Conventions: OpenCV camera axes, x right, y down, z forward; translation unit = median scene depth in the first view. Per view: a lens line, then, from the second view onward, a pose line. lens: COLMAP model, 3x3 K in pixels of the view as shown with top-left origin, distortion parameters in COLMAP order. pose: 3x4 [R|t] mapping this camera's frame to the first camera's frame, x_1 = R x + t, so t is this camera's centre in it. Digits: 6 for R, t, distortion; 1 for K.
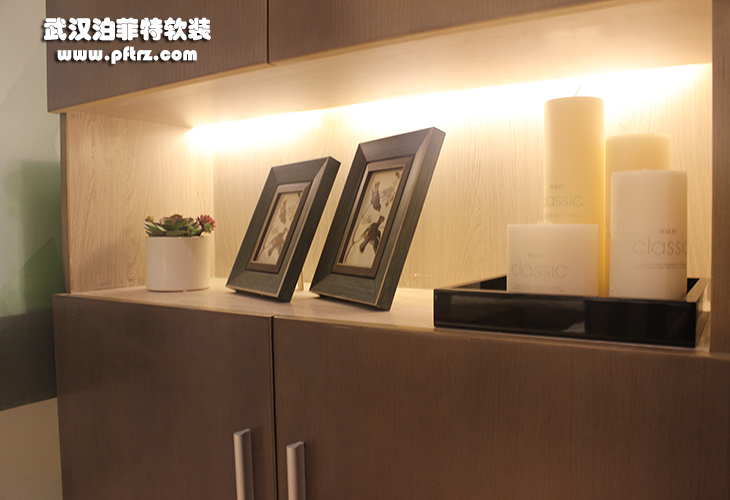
lens RADIAL K [[609.6, 0, 365.0], [0, 609.6, 250.0], [0, 0, 1]] dist [-0.135269, 0.110373]
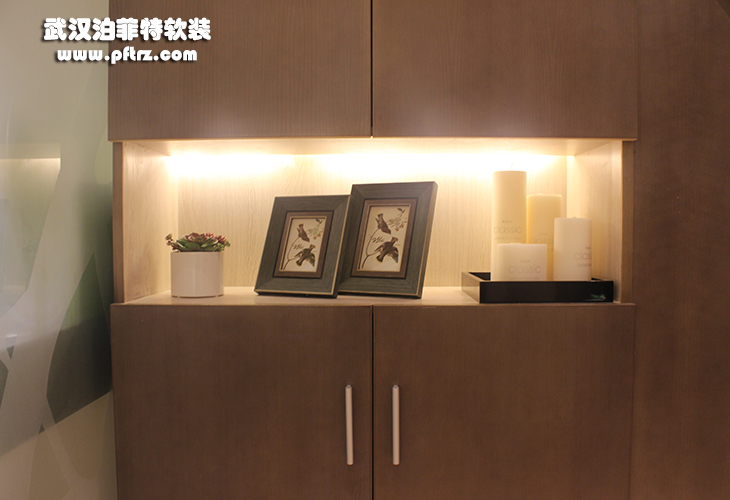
lens RADIAL K [[609.6, 0, 365.0], [0, 609.6, 250.0], [0, 0, 1]] dist [-0.135269, 0.110373]
pose [[0.848613, -0.007767, 0.528958, -0.795745], [0.015190, 0.999838, -0.009689, -0.010363], [-0.528797, 0.016257, 0.848593, -0.226395]]
